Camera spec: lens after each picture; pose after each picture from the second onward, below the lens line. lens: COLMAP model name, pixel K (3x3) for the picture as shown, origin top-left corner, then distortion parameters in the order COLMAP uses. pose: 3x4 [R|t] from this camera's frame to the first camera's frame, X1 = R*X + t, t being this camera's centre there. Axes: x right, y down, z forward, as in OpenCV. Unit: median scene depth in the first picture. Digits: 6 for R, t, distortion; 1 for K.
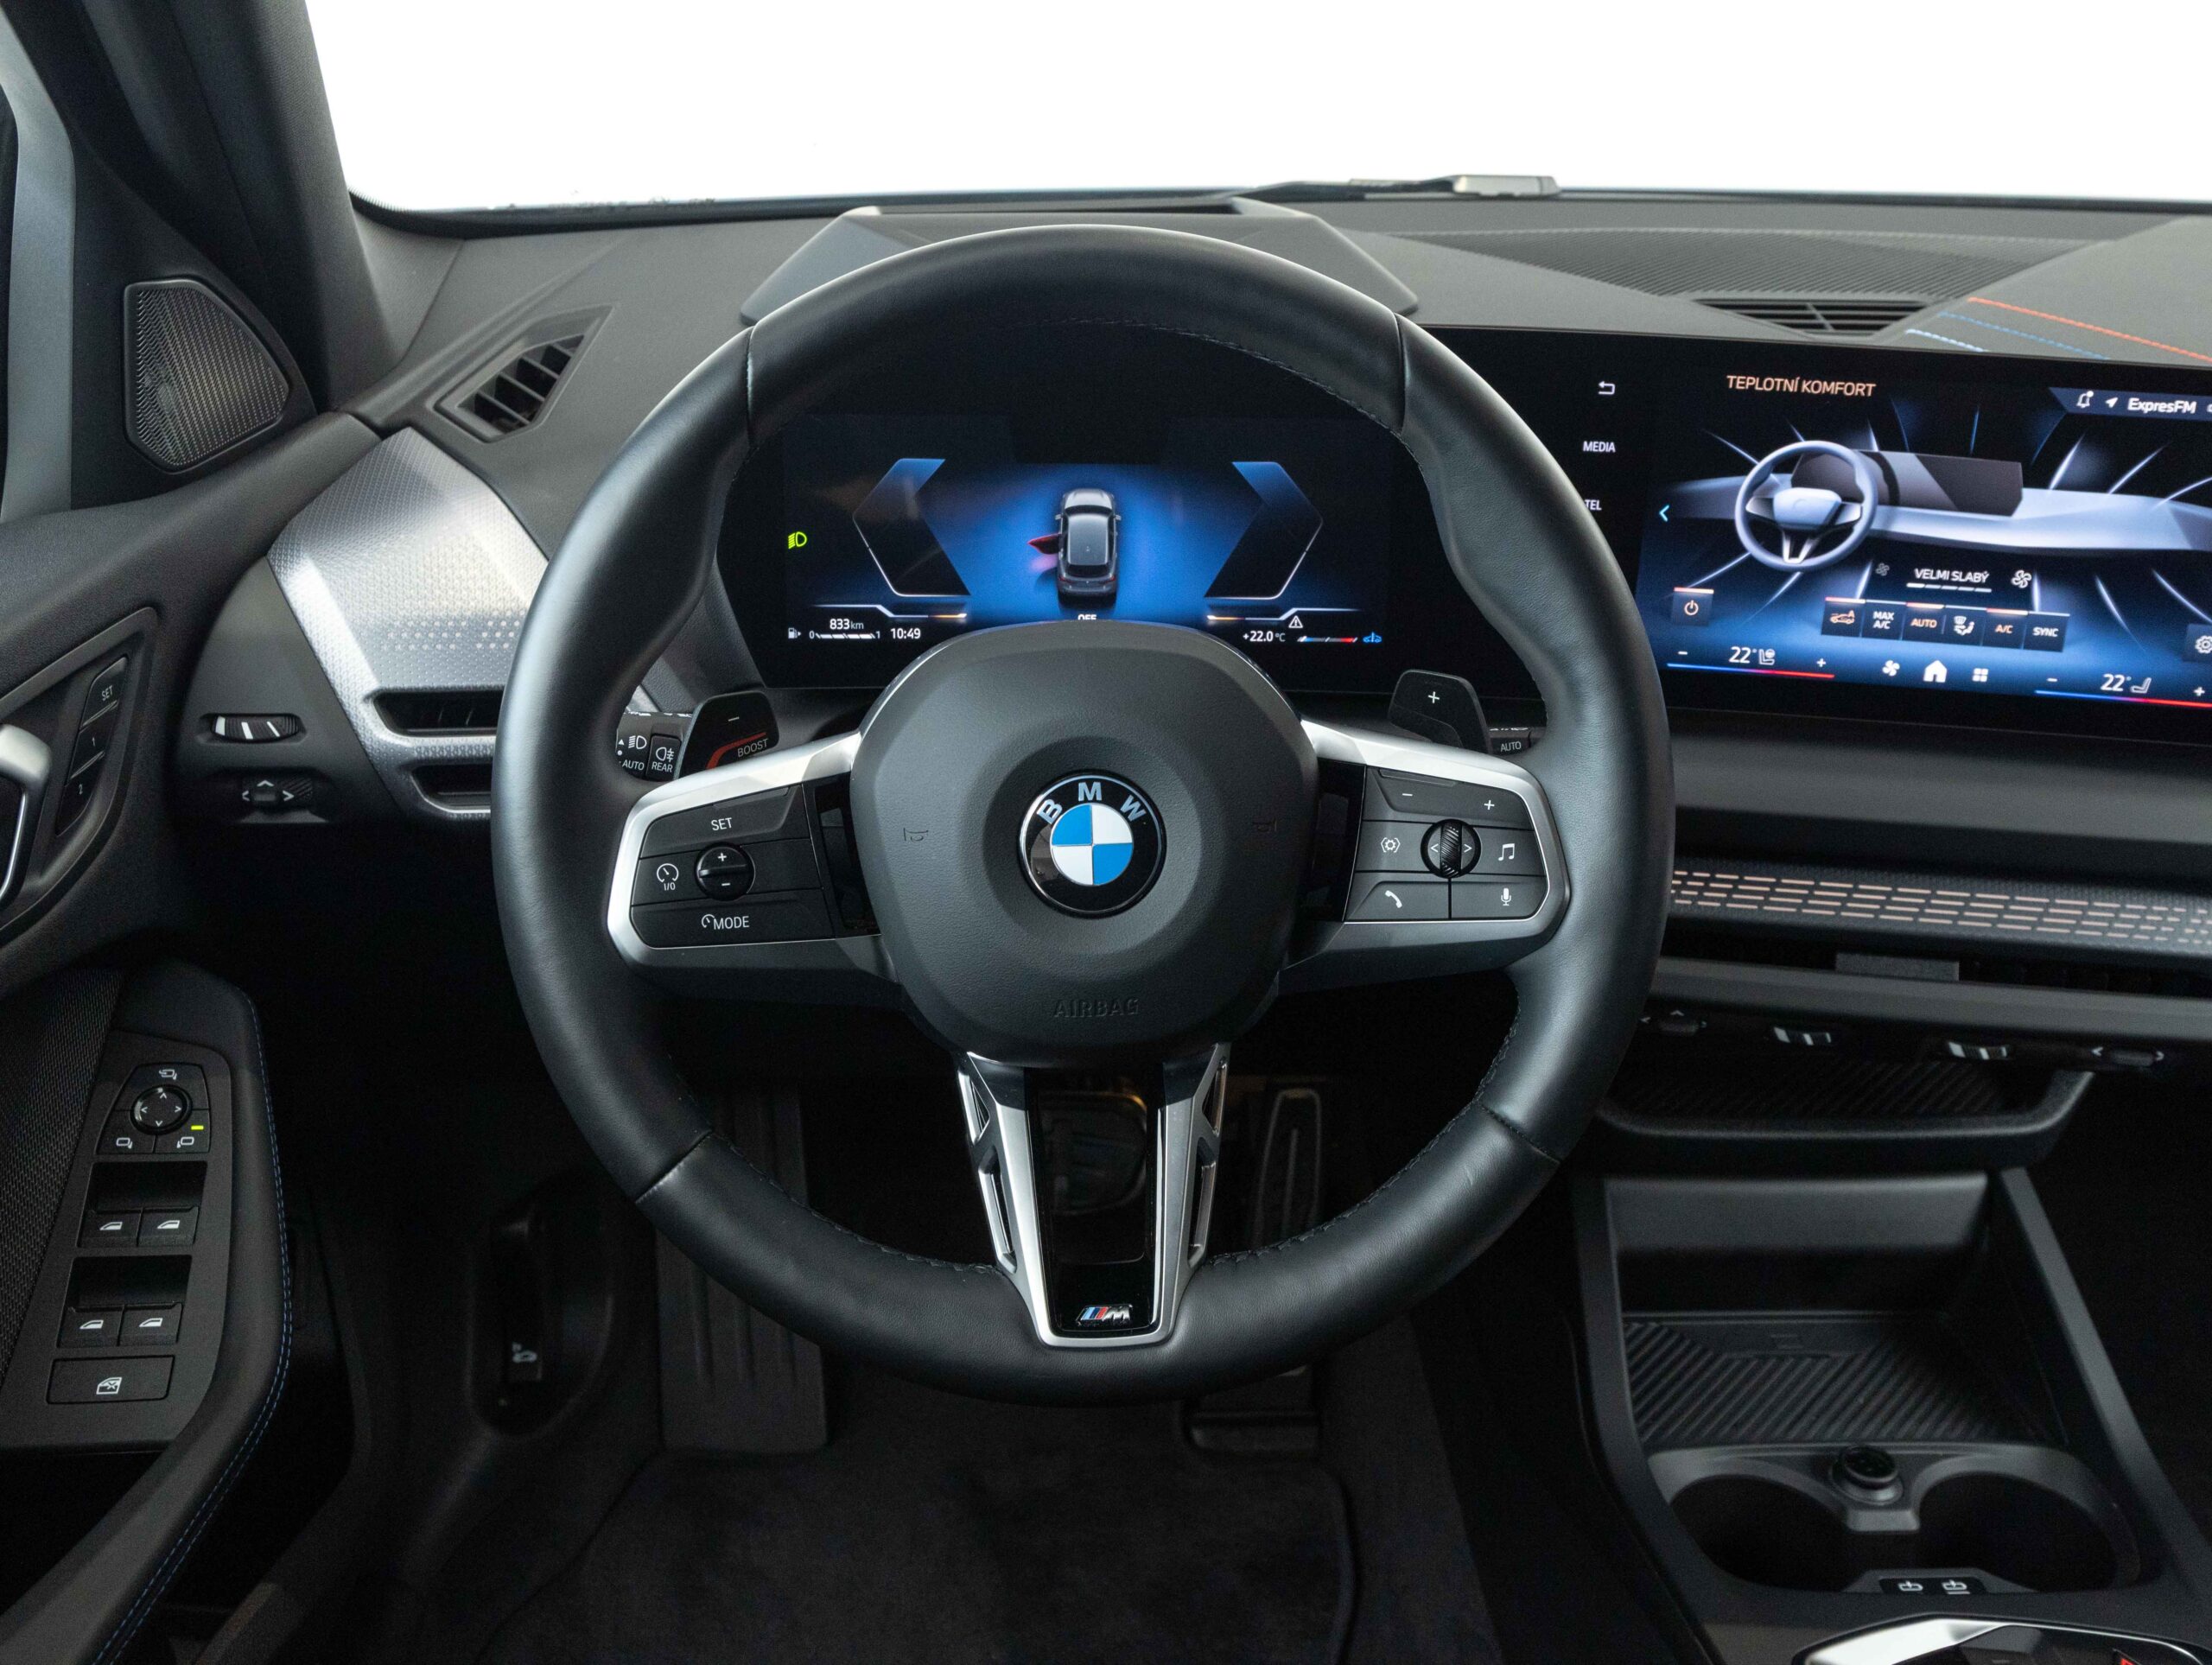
lens RADIAL K [[2191.0, 0, 1106.0], [0, 2191.0, 832.5], [0, 0, 1]] dist [0.016412, 0.024446]
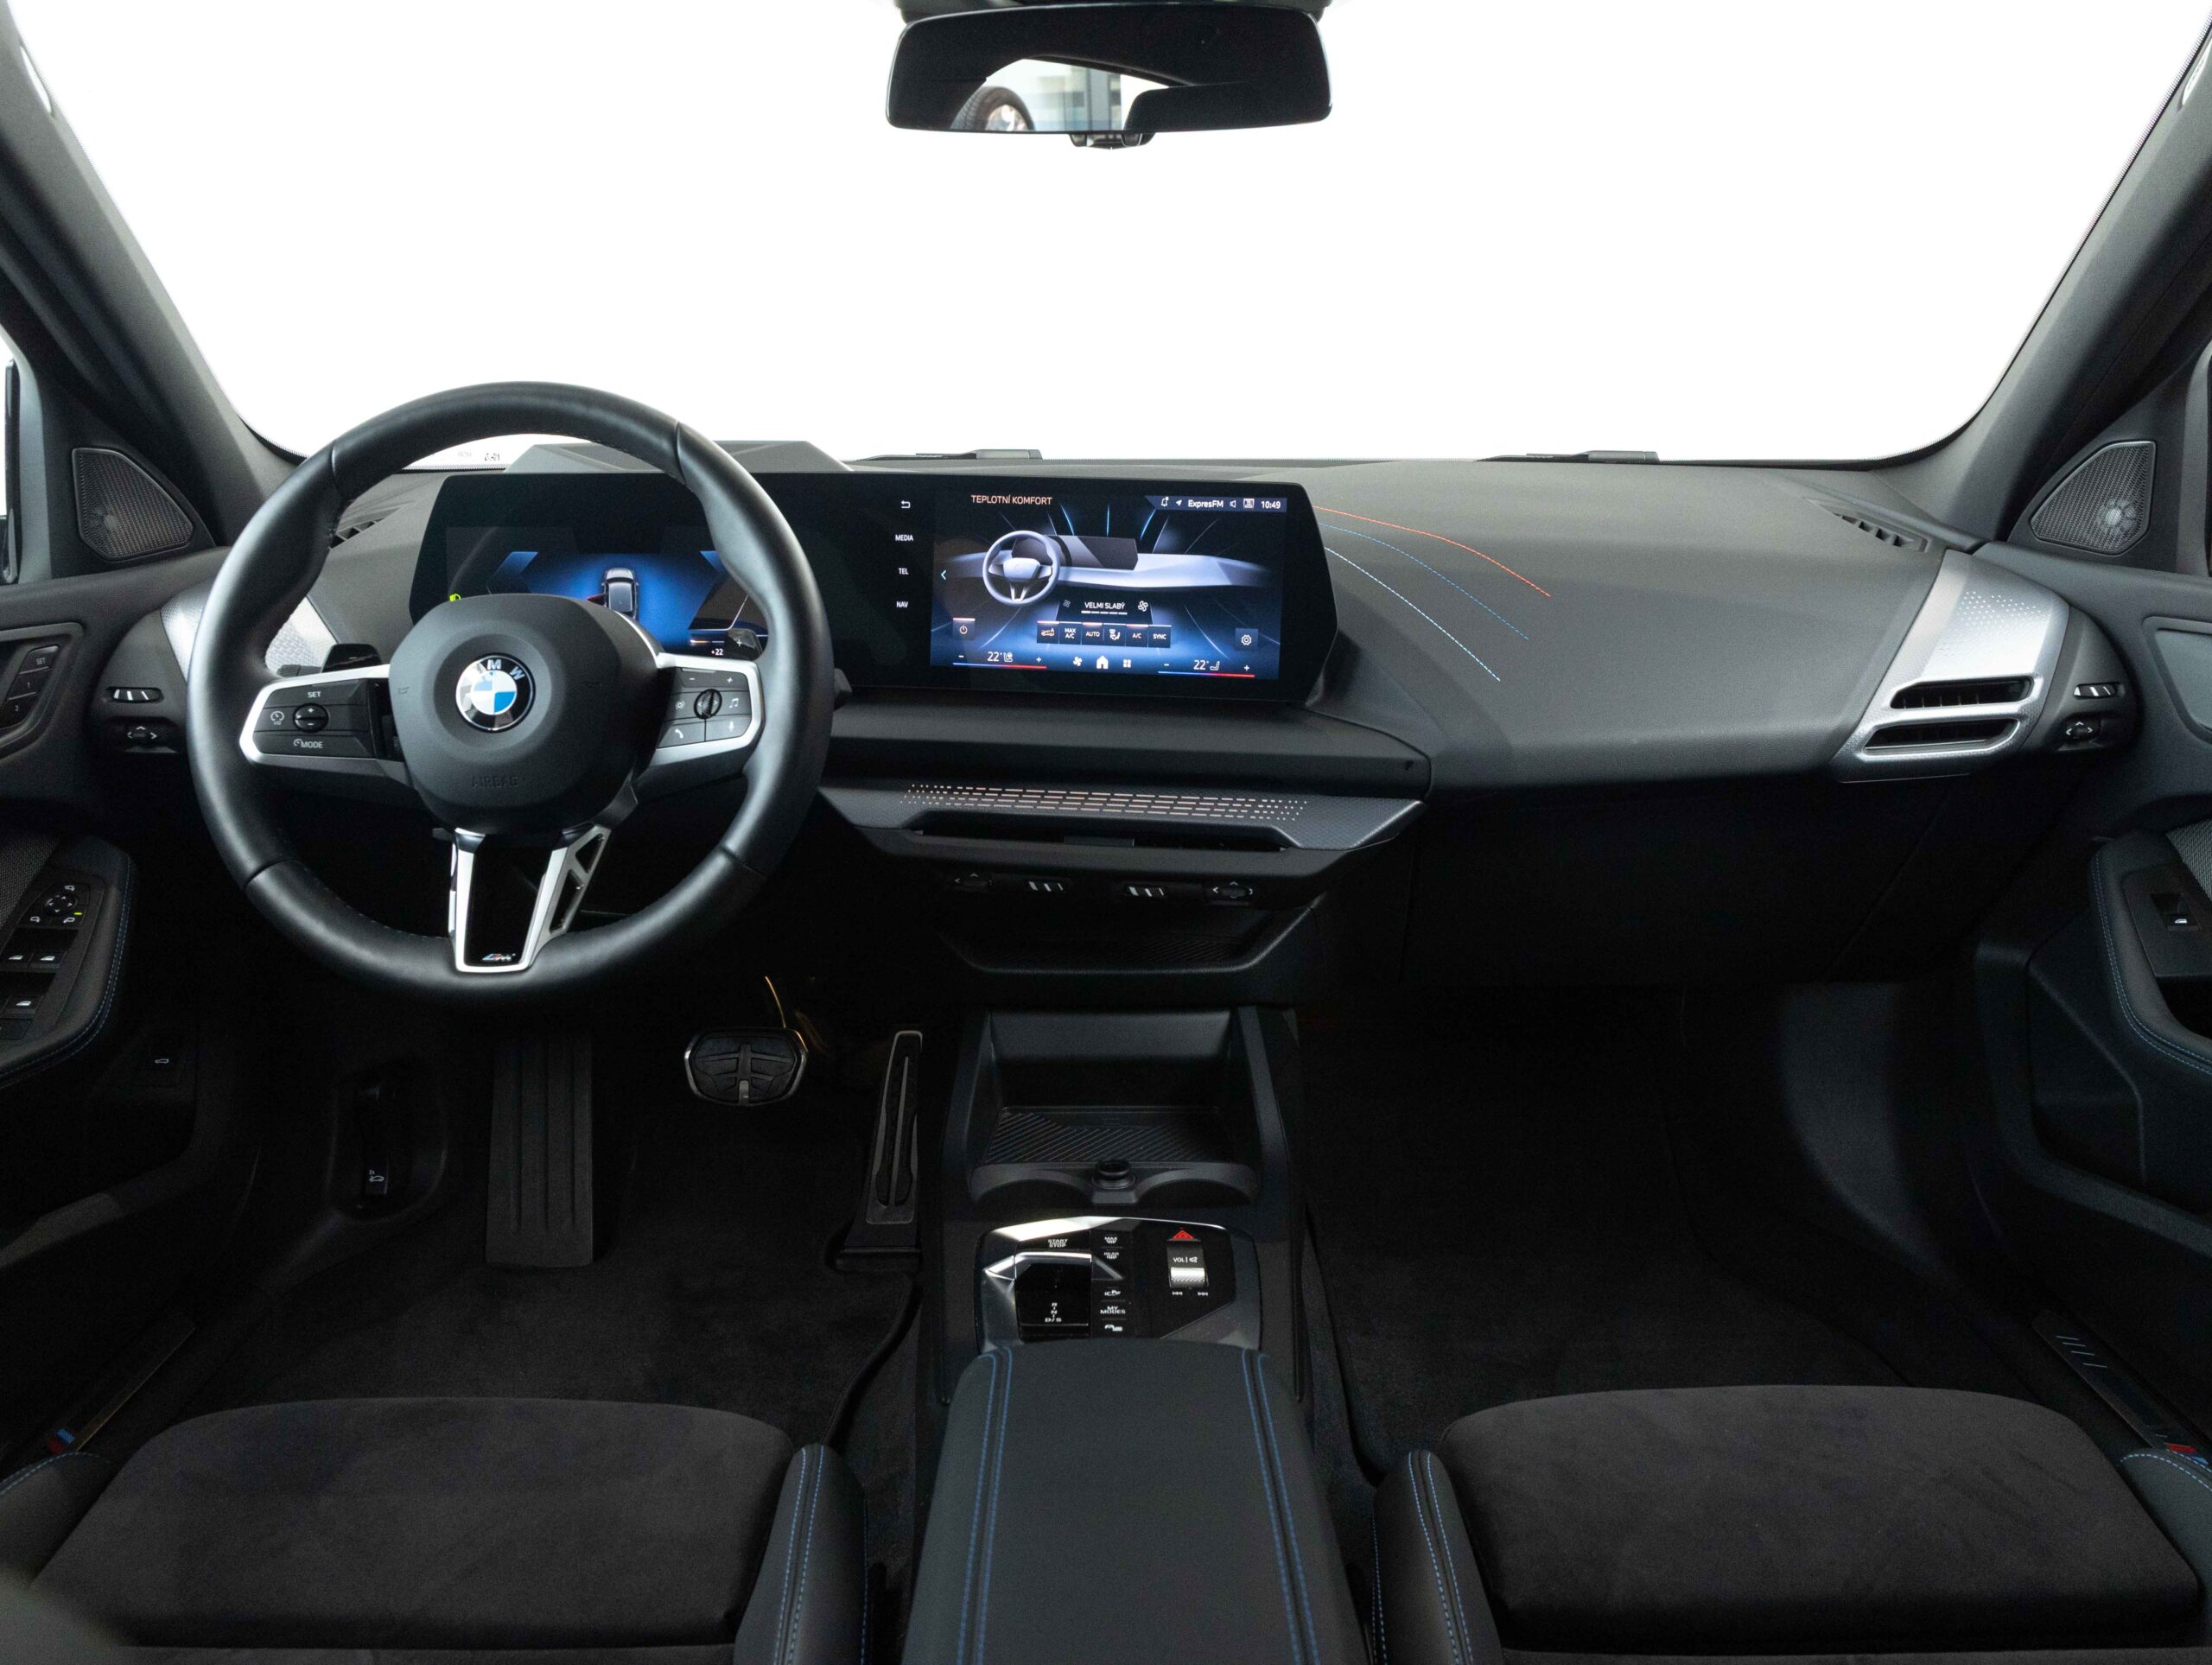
lens RADIAL K [[1675.5, 0, 1106.0], [0, 1675.5, 832.5], [0, 0, 1]] dist [0.027445, -0.080843]
pose [[0.998359, -0.010039, -0.056387, 0.458523], [0.000235, 0.985227, -0.171252, 0.284706], [0.057273, 0.170958, 0.983612, -0.265465]]
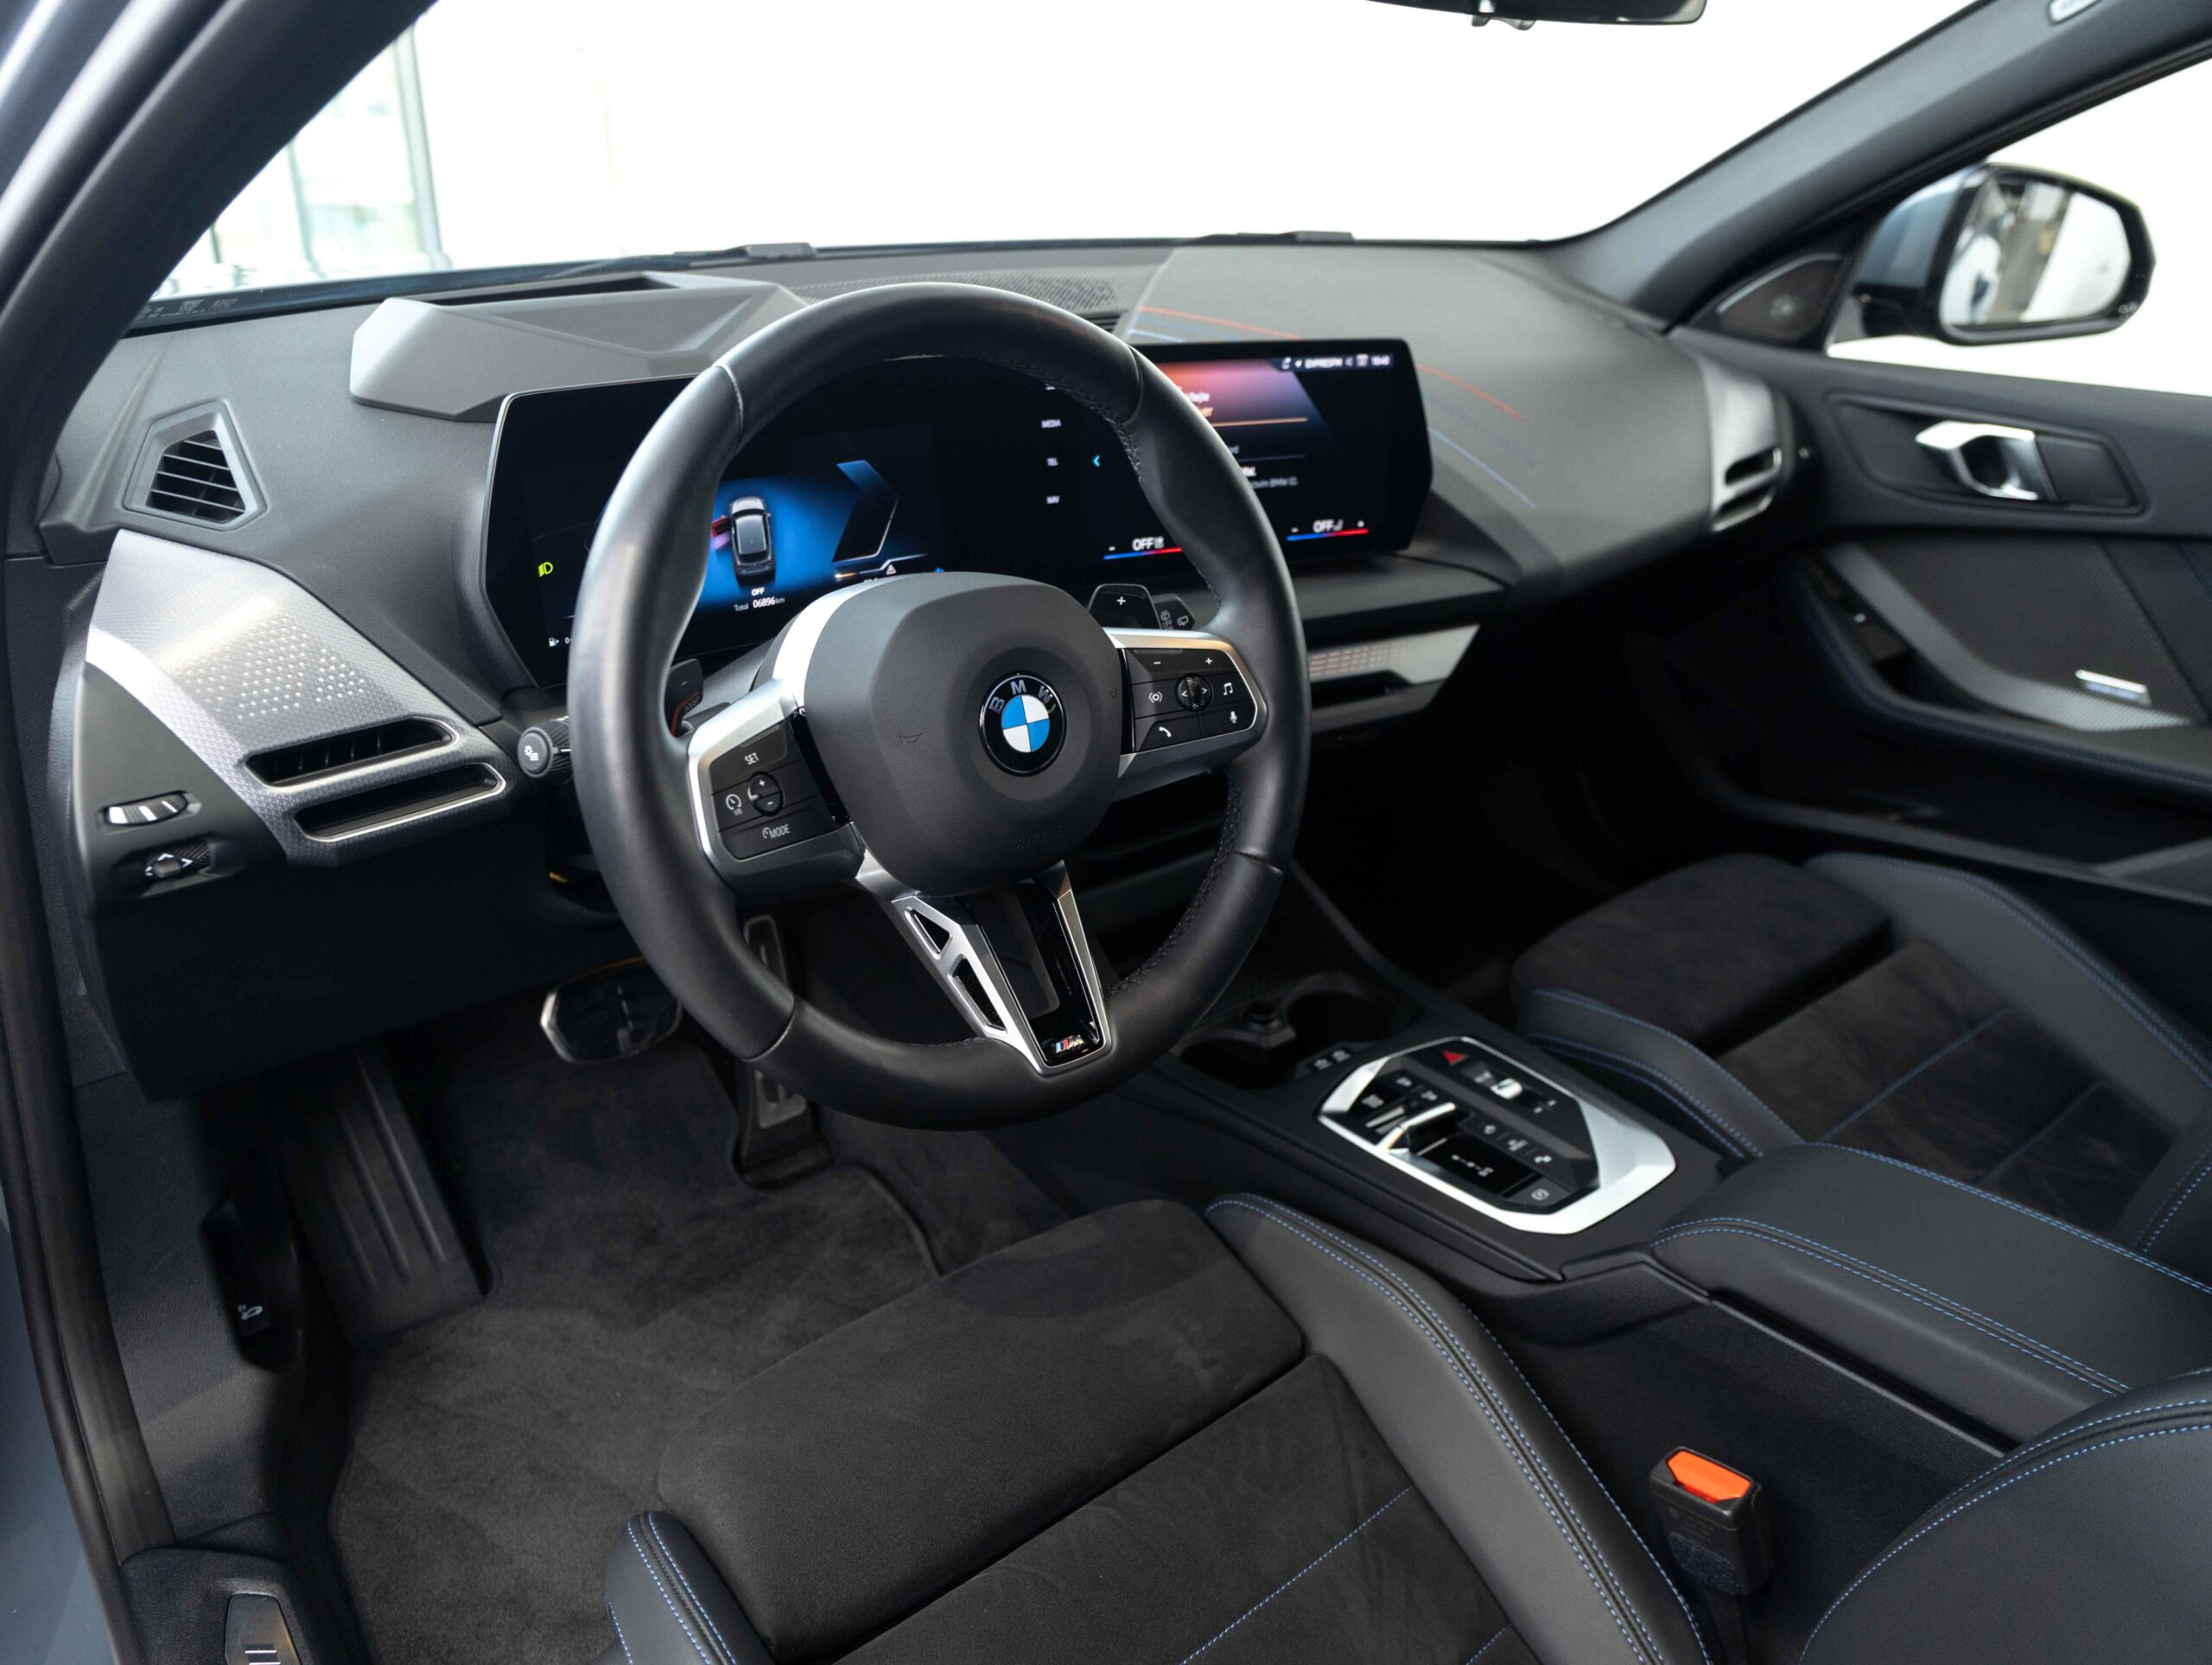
lens RADIAL K [[1611.4, 0, 1106.0], [0, 1611.4, 832.5], [0, 0, 1]] dist [0.008253, 0.001469]
pose [[0.805930, -0.251685, 0.535847, -0.423476], [0.211988, 0.967800, 0.135735, -0.043447], [-0.552755, 0.004200, 0.833333, 0.037065]]
